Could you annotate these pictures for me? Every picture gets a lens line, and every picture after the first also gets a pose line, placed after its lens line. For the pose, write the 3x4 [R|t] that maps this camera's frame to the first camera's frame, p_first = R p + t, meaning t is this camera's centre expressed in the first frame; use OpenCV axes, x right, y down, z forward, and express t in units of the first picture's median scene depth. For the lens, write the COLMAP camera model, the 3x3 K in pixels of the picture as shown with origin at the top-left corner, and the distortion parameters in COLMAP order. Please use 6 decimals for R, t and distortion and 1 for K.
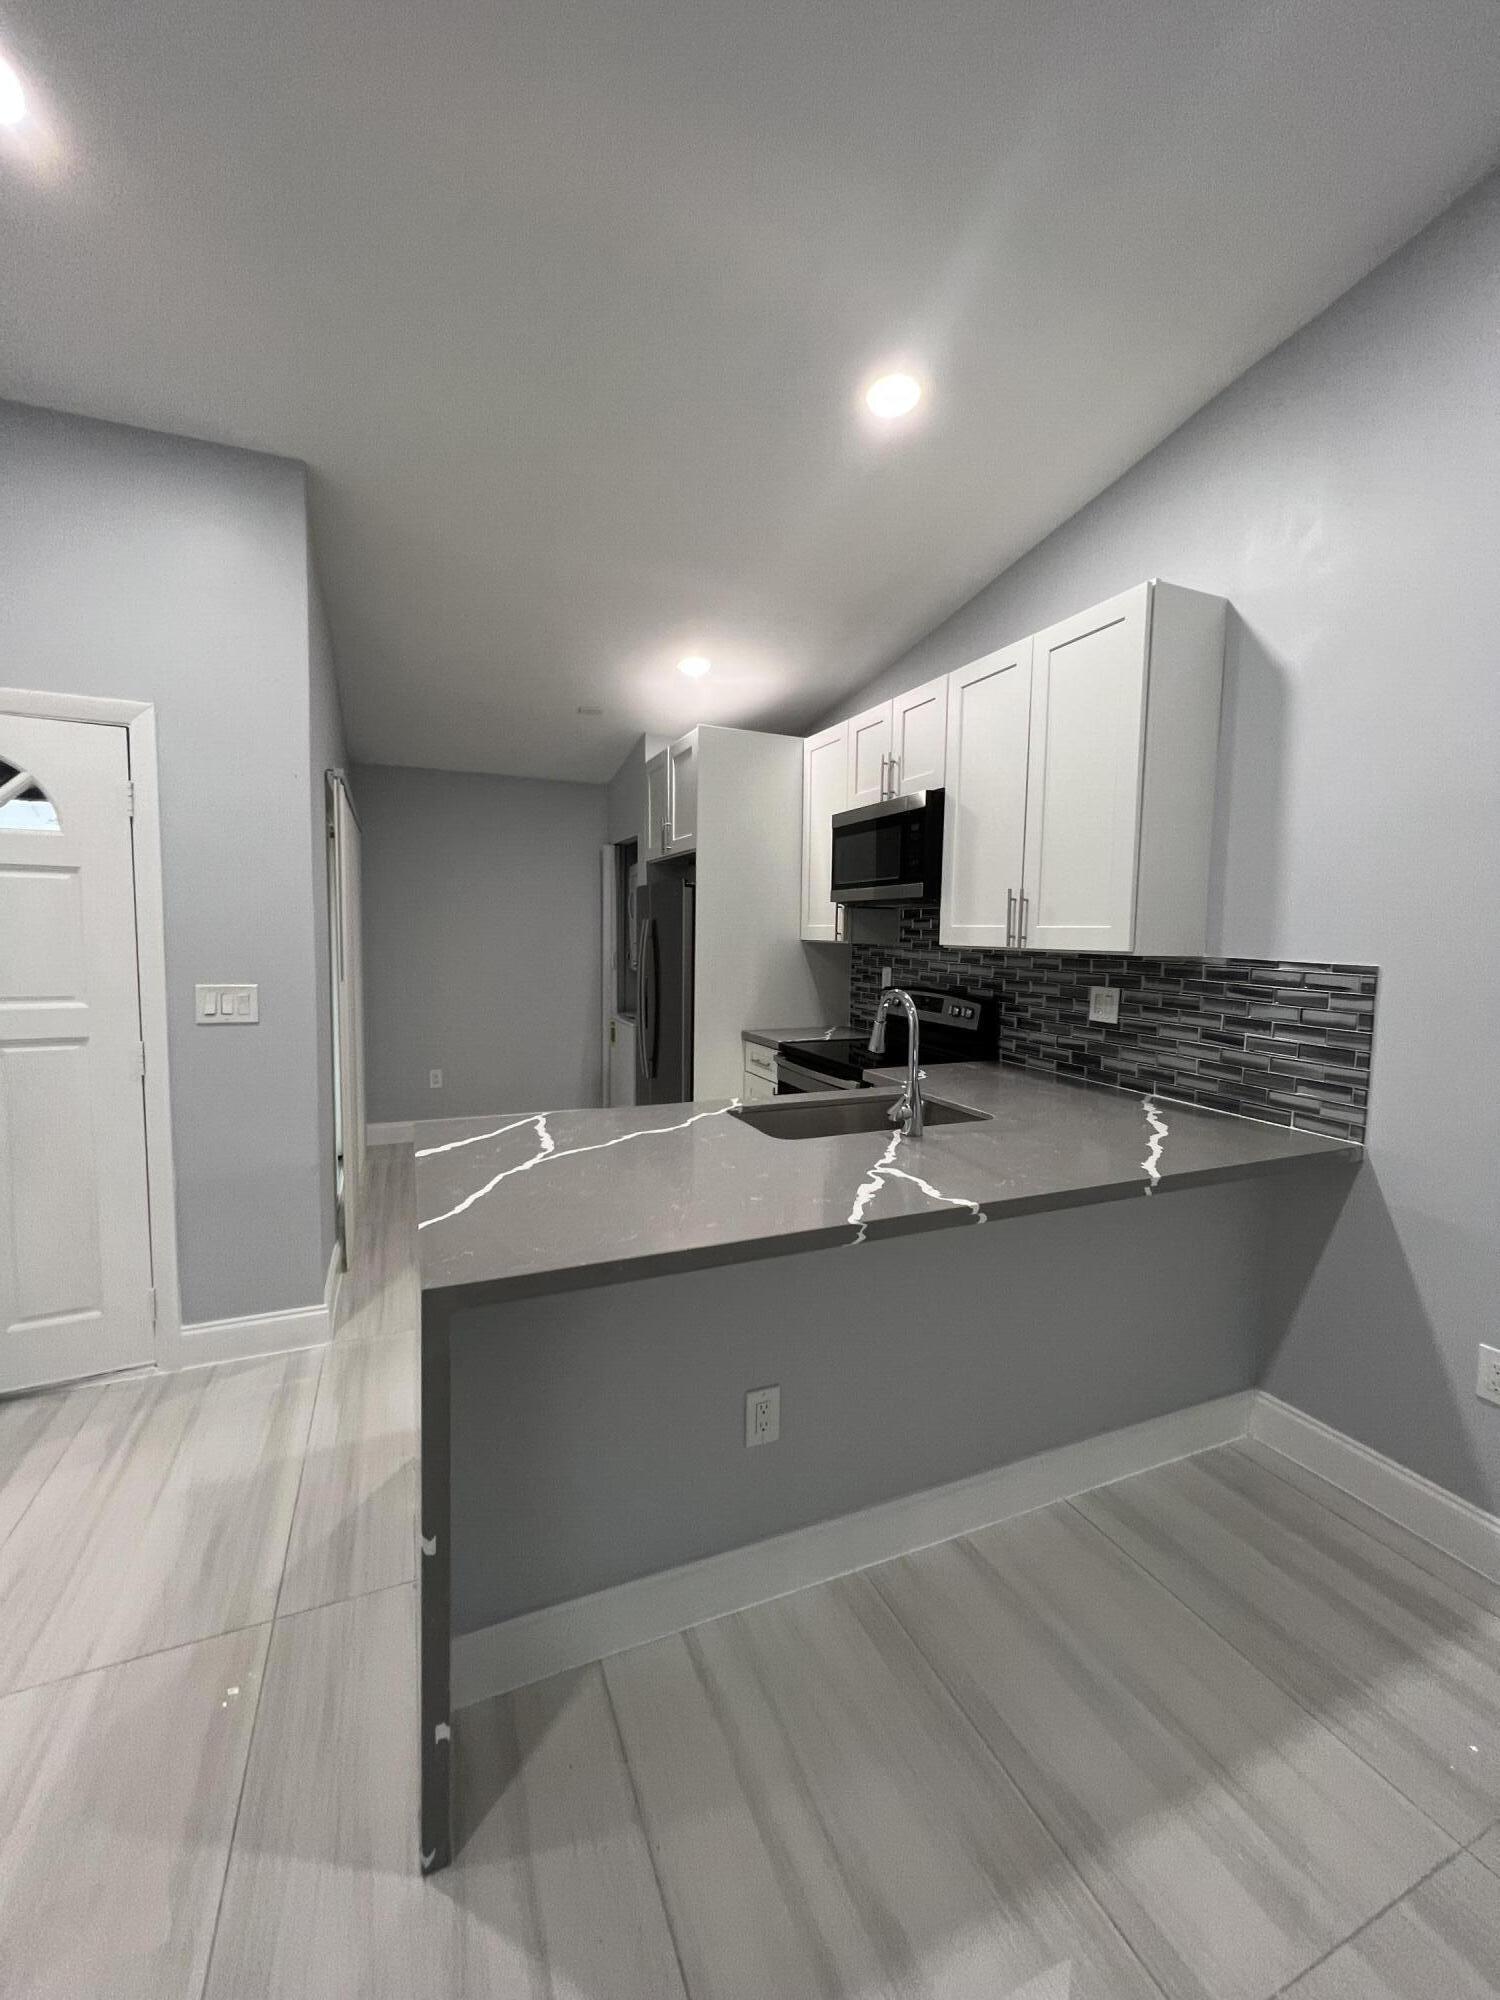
lens RADIAL K [[802.3, 0, 753.2], [0, 802.3, 1001.4], [0, 0, 1]] dist [-0.001567, 0.001273]
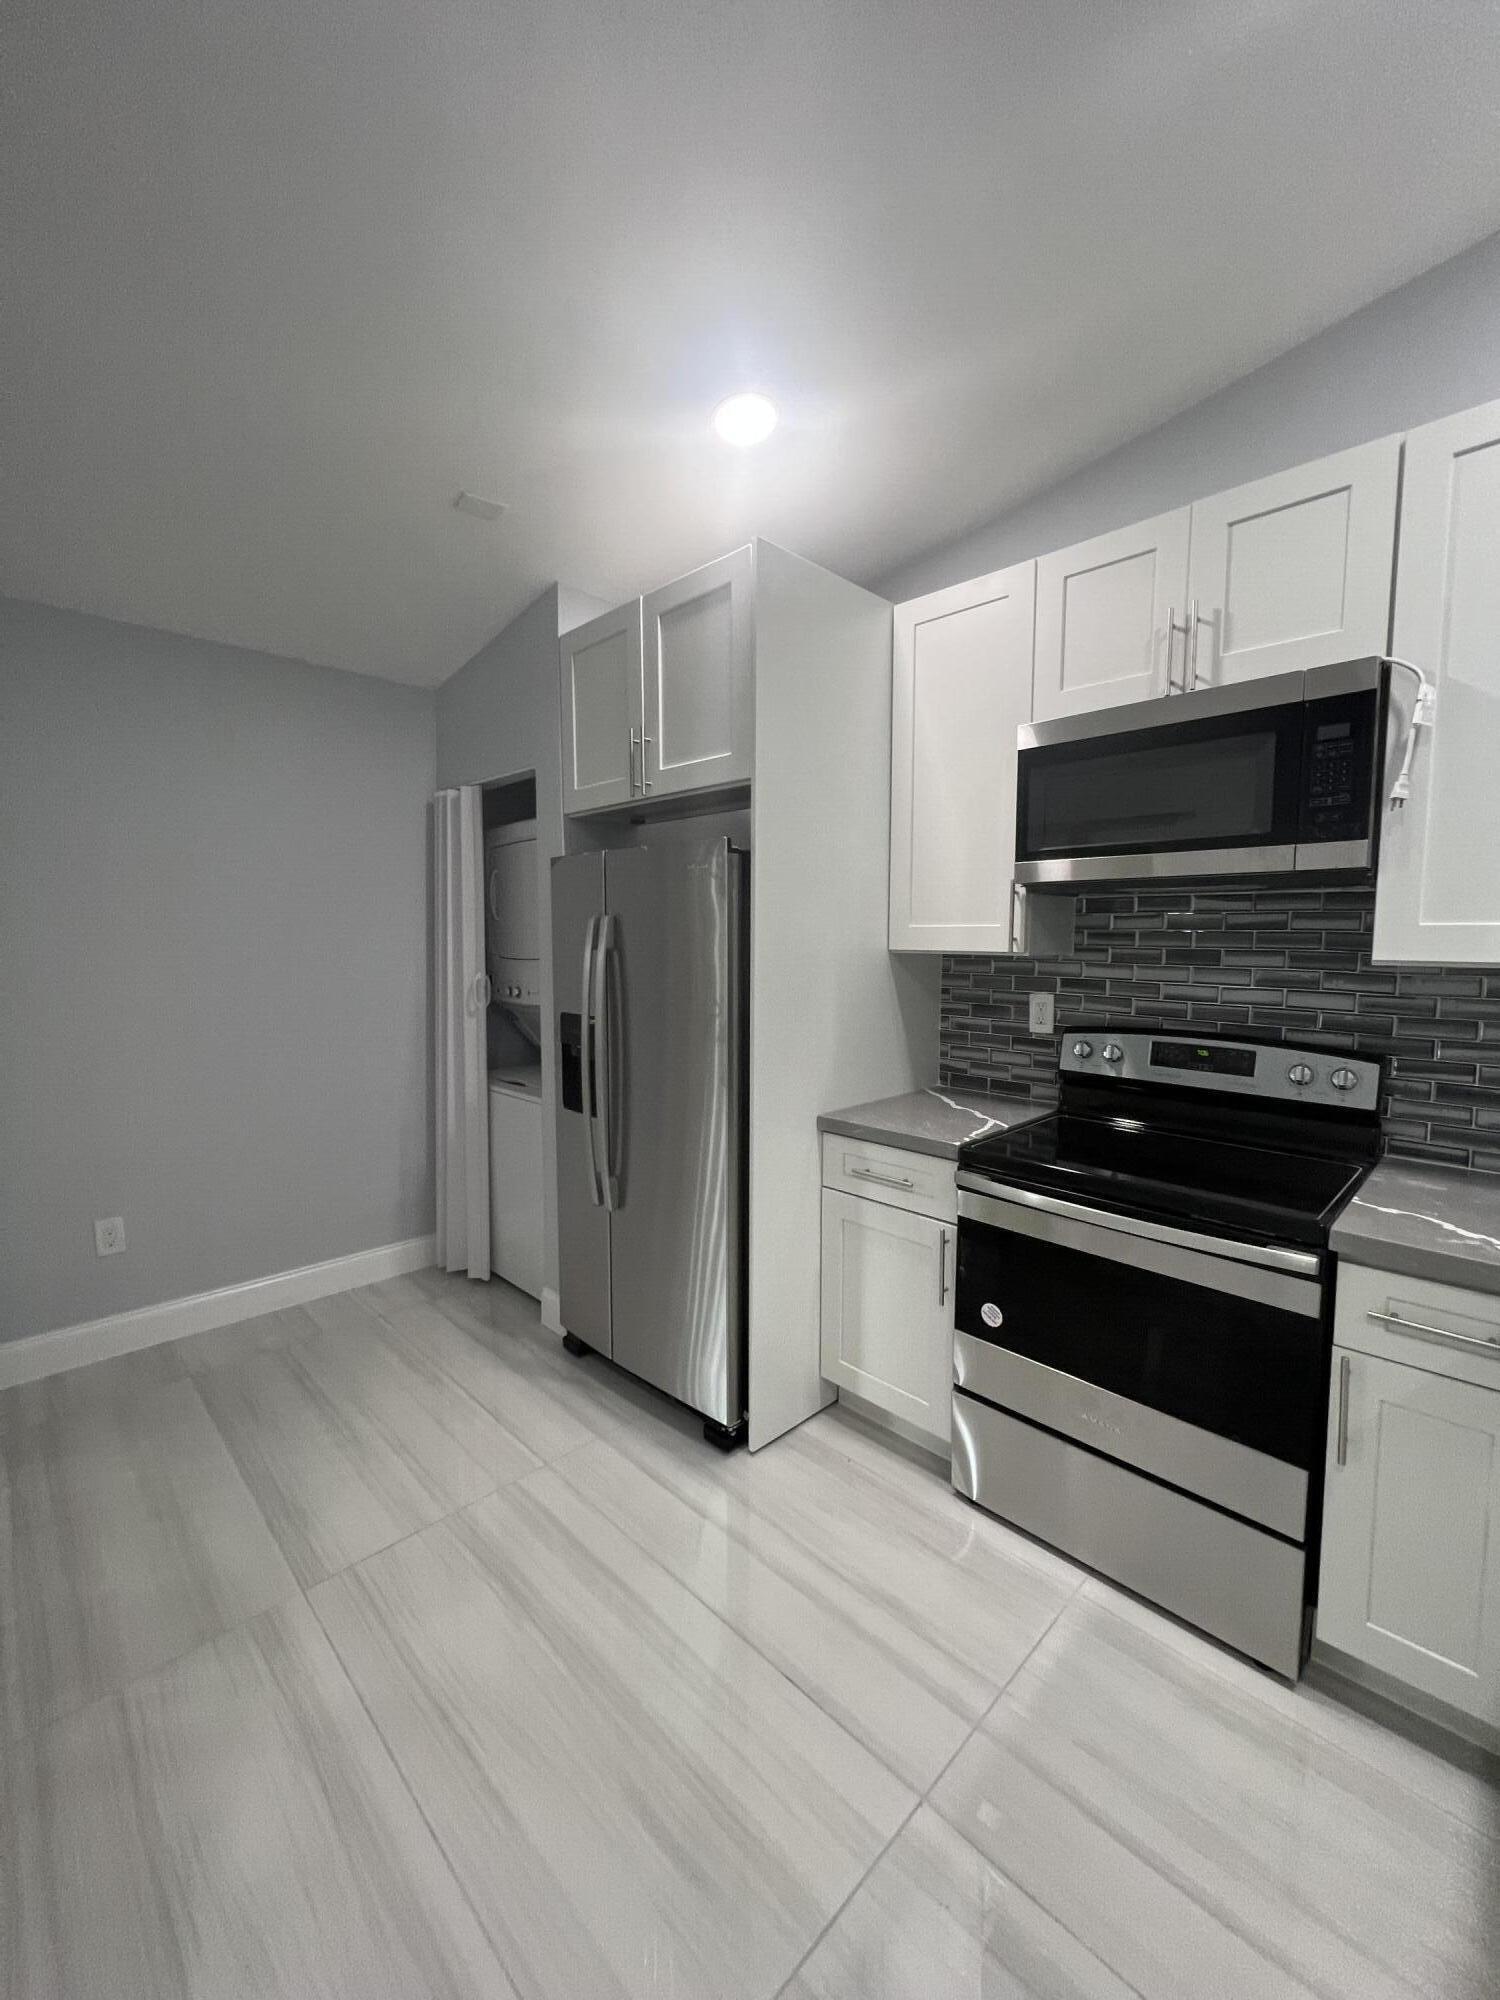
lens RADIAL K [[802.3, 0, 754.9], [0, 802.3, 1000.6], [0, 0, 1]] dist [-0.001567, 0.001273]
pose [[0.931350, -0.040471, 0.361869, -0.412265], [0.040973, 0.999140, 0.006288, -0.078692], [-0.361812, 0.008970, 0.932208, 0.810719]]
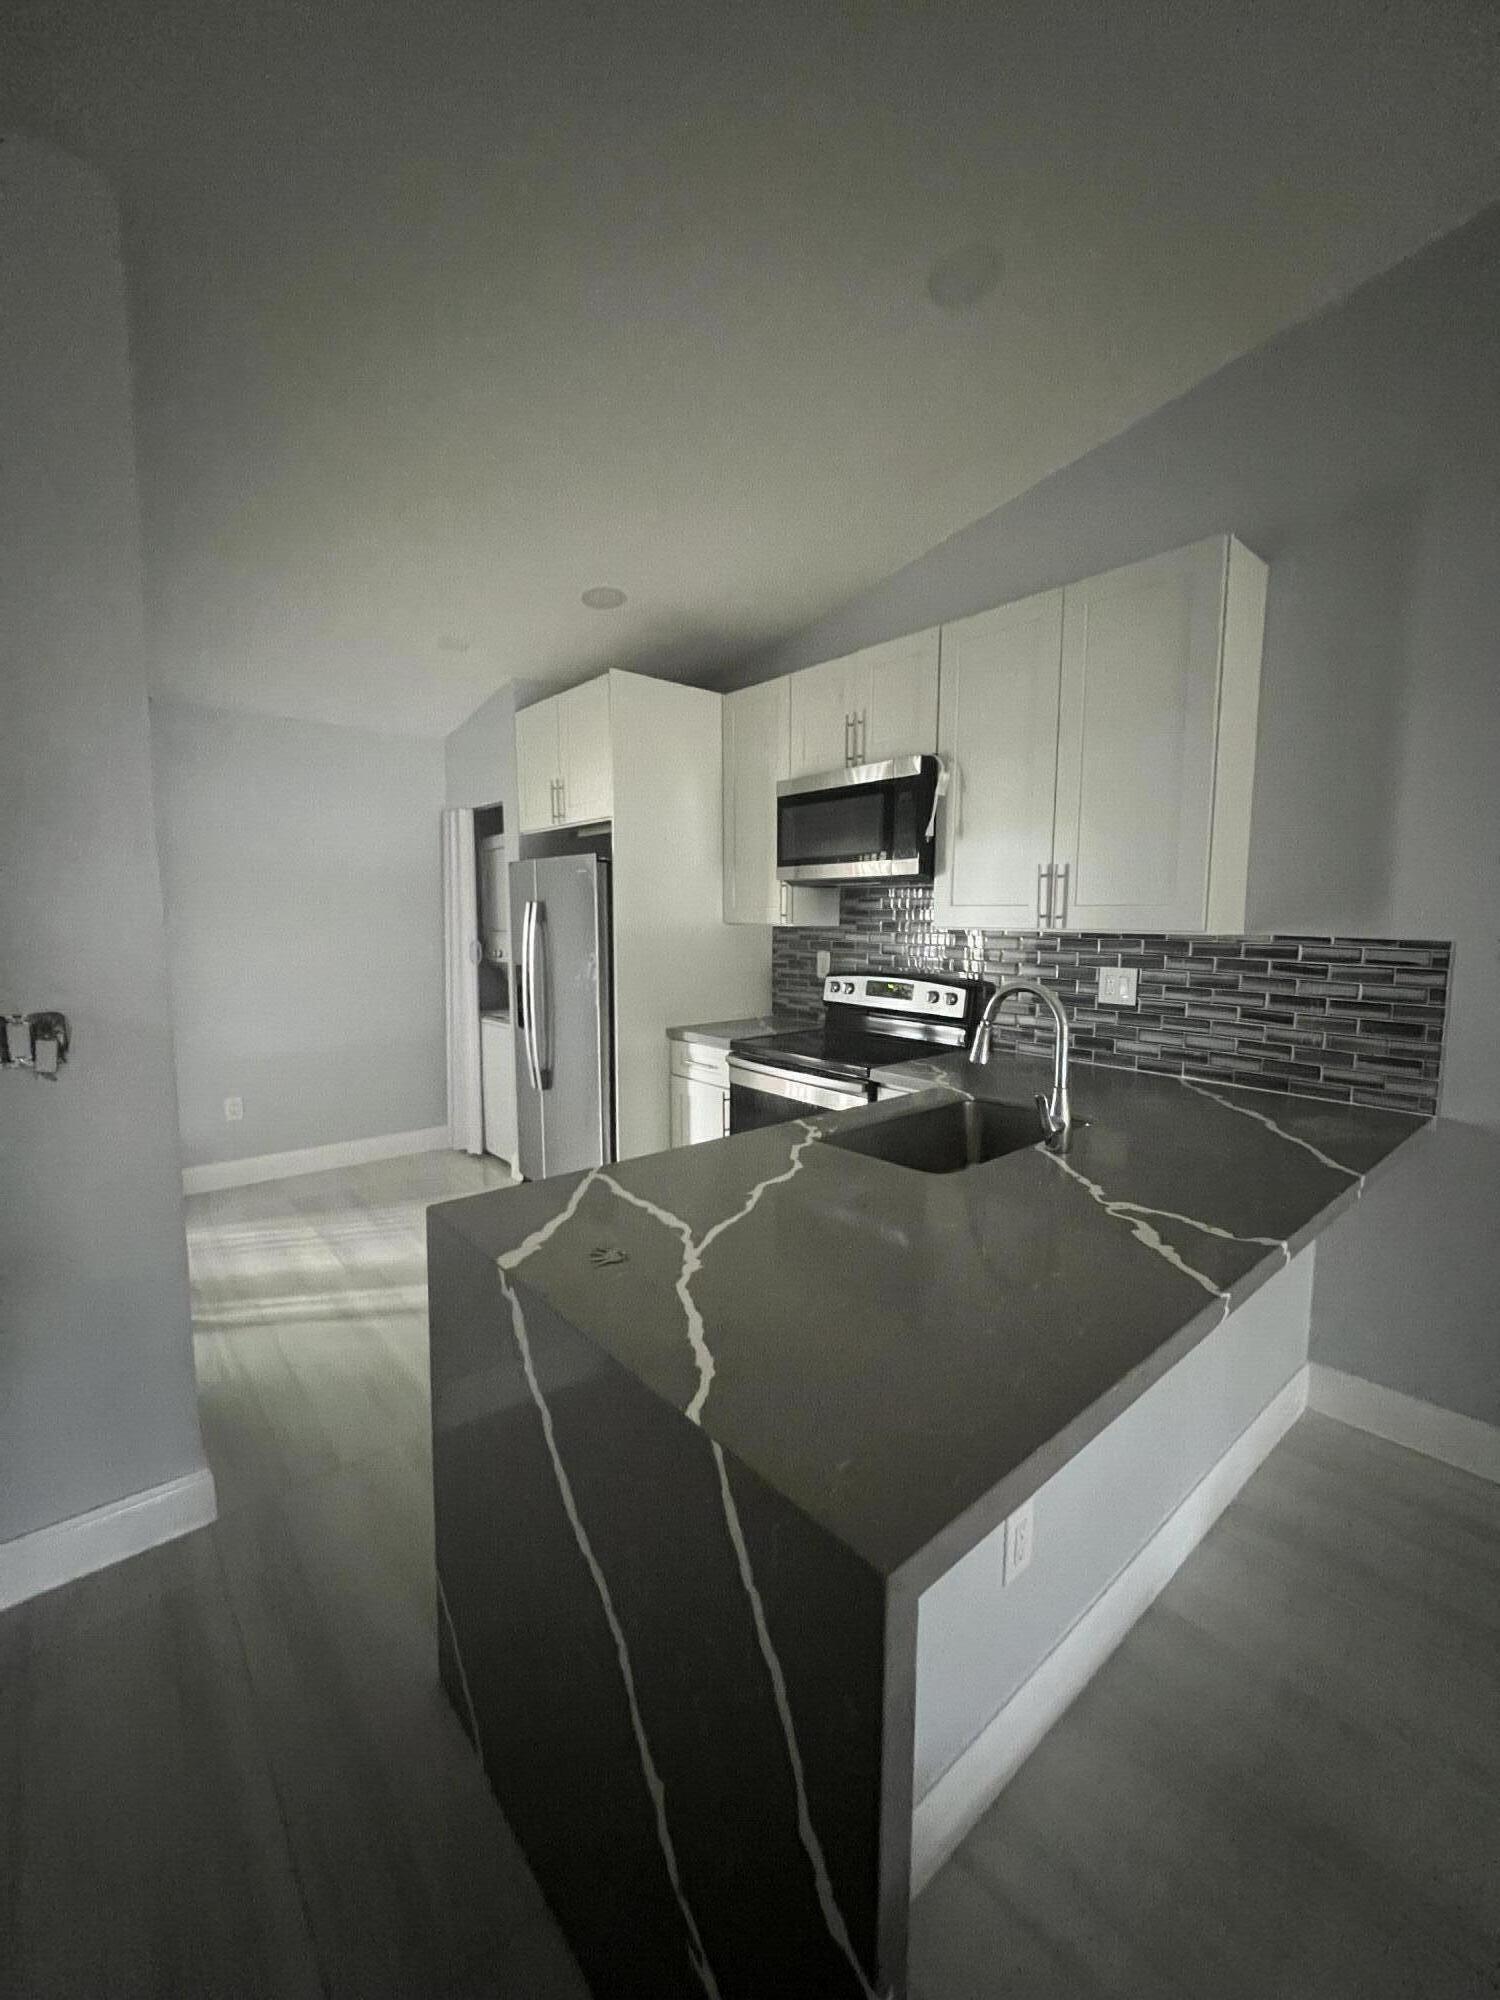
lens RADIAL K [[802.3, 0, 753.9], [0, 802.3, 999.3], [0, 0, 1]] dist [-0.001567, 0.001273]
pose [[0.954914, -0.044622, 0.293510, -0.289933], [0.038237, 0.998891, 0.027458, -0.025147], [-0.294410, -0.014997, 0.955562, 0.227342]]
